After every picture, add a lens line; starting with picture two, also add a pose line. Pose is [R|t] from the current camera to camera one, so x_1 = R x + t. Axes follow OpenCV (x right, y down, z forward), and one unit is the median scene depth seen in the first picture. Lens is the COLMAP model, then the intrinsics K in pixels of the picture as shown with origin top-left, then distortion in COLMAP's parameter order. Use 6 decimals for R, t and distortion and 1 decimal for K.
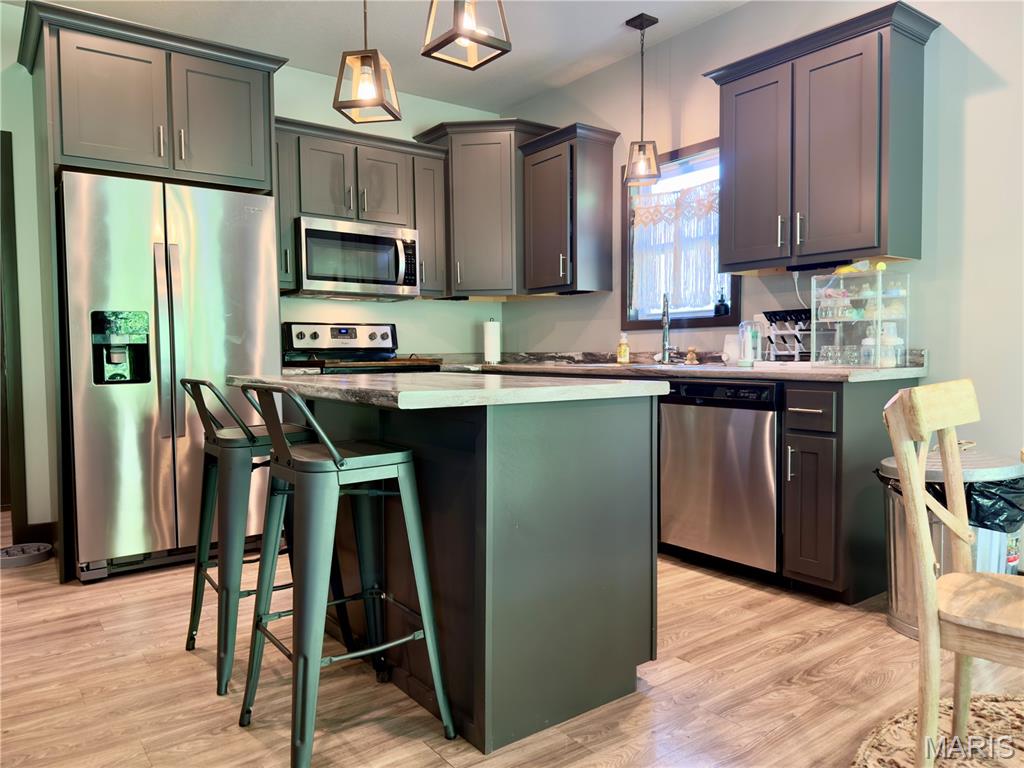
lens RADIAL K [[711.0, 0, 510.4], [0, 711.0, 373.3], [0, 0, 1]] dist [0.008012, -0.014935]
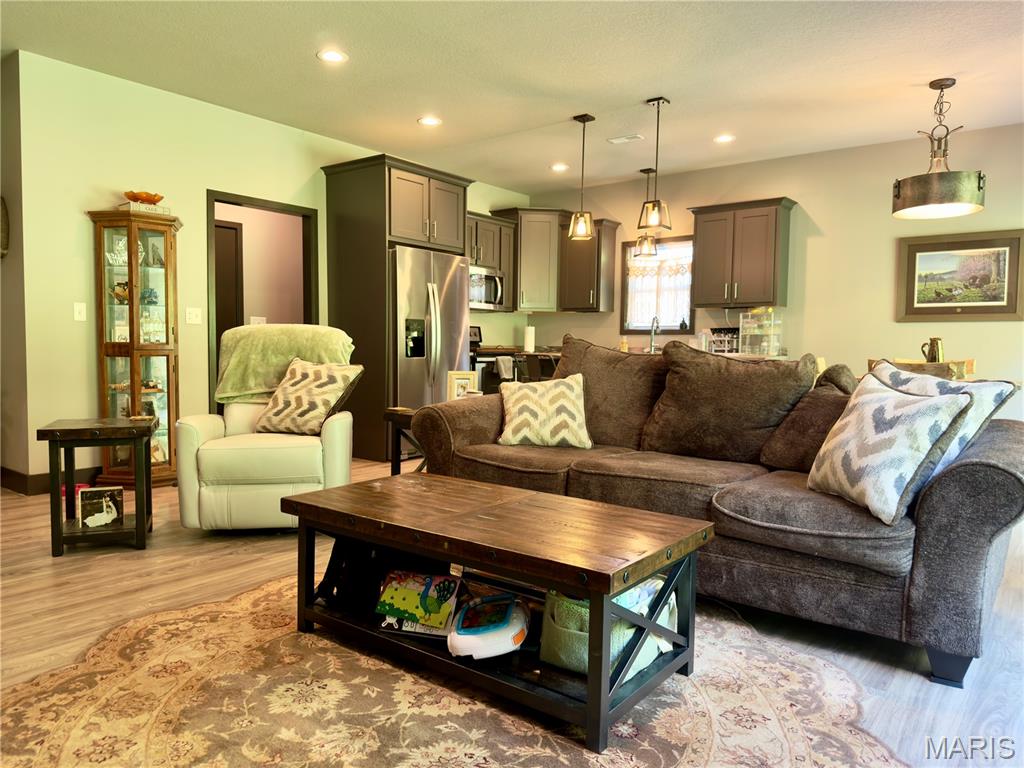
lens RADIAL K [[711.0, 0, 510.2], [0, 711.0, 390.1], [0, 0, 1]] dist [0.008012, -0.014935]
pose [[0.969578, 0.008745, 0.244628, -0.545327], [-0.014068, 0.999701, 0.020024, 0.044325], [-0.244380, -0.022856, 0.969410, -0.644943]]
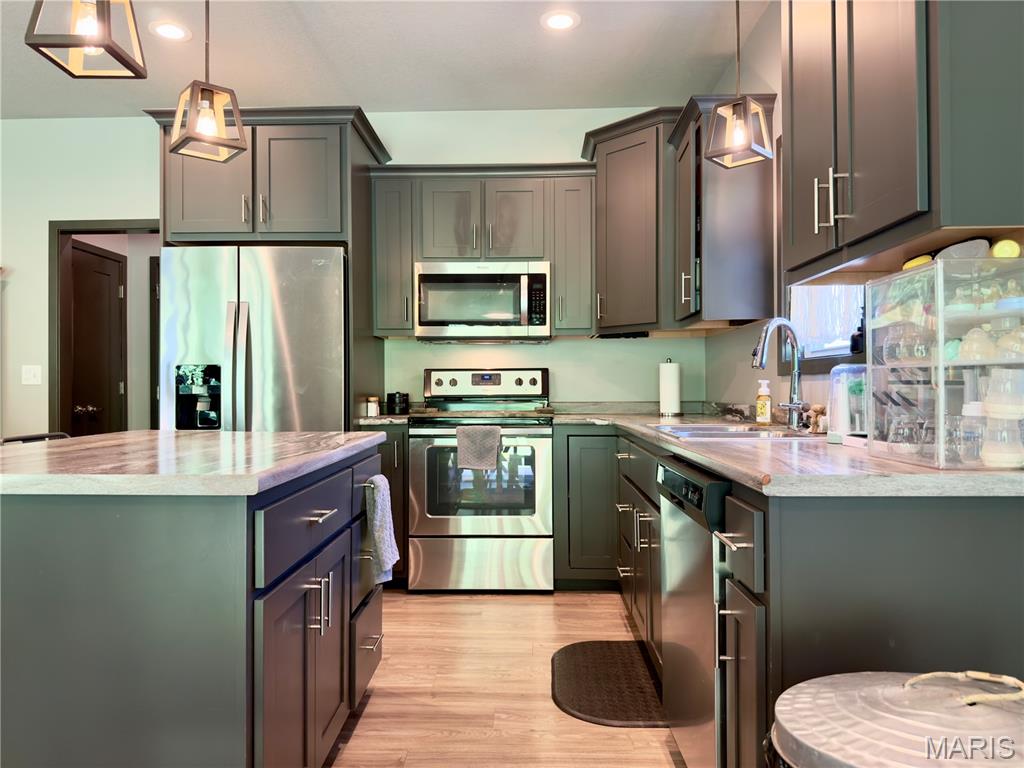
lens RADIAL K [[711.0, 0, 514.9], [0, 711.0, 380.1], [0, 0, 1]] dist [0.008012, -0.014935]
pose [[0.794995, -0.001218, -0.606615, 0.386102], [-0.022312, 0.999263, -0.031248, -0.028904], [0.606206, 0.038377, 0.794382, 0.301544]]
